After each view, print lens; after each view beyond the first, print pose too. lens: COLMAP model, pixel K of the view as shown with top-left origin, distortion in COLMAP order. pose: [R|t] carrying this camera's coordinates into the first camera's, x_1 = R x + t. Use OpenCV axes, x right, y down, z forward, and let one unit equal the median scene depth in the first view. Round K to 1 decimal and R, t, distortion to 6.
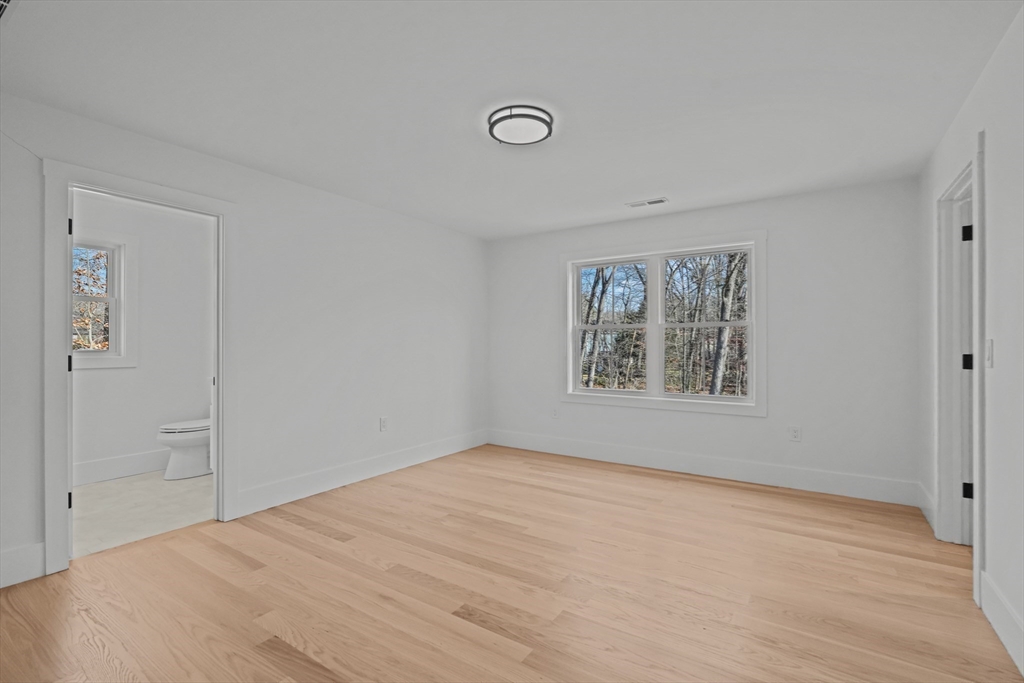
lens RADIAL K [[462.3, 0, 509.7], [0, 462.3, 350.5], [0, 0, 1]] dist [-0.001902, -0.000591]
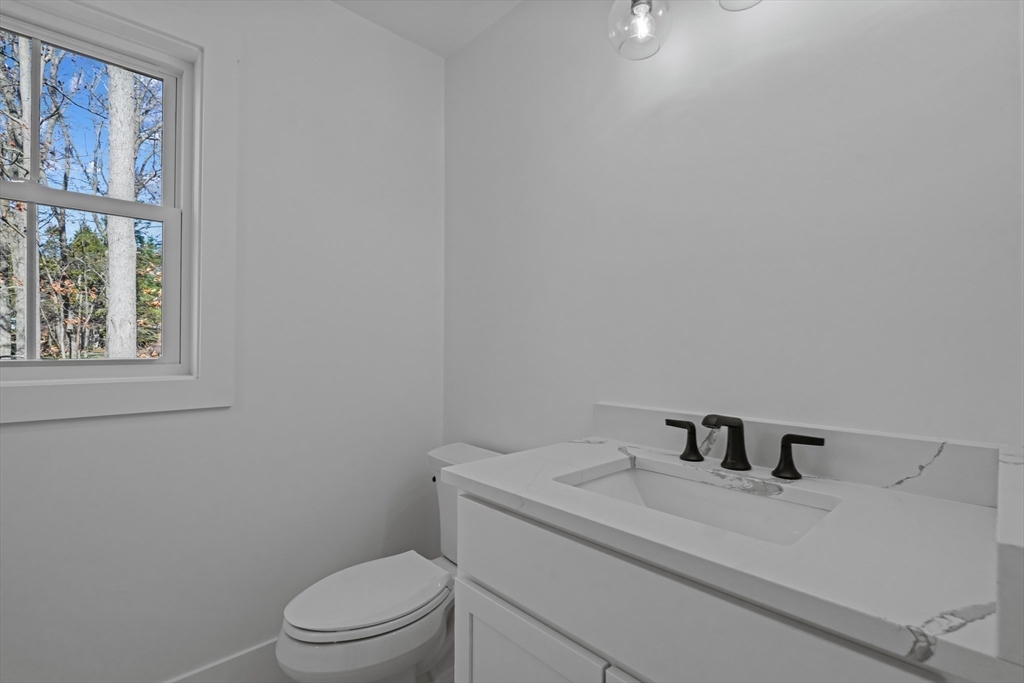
lens RADIAL K [[462.3, 0, 509.7], [0, 462.3, 350.5], [0, 0, 1]] dist [-0.001902, -0.000591]
pose [[0.972677, 0.001796, -0.232155, -0.526295], [-0.003226, 0.999978, -0.005780, -0.003724], [0.232140, 0.006371, 0.972662, 0.714581]]
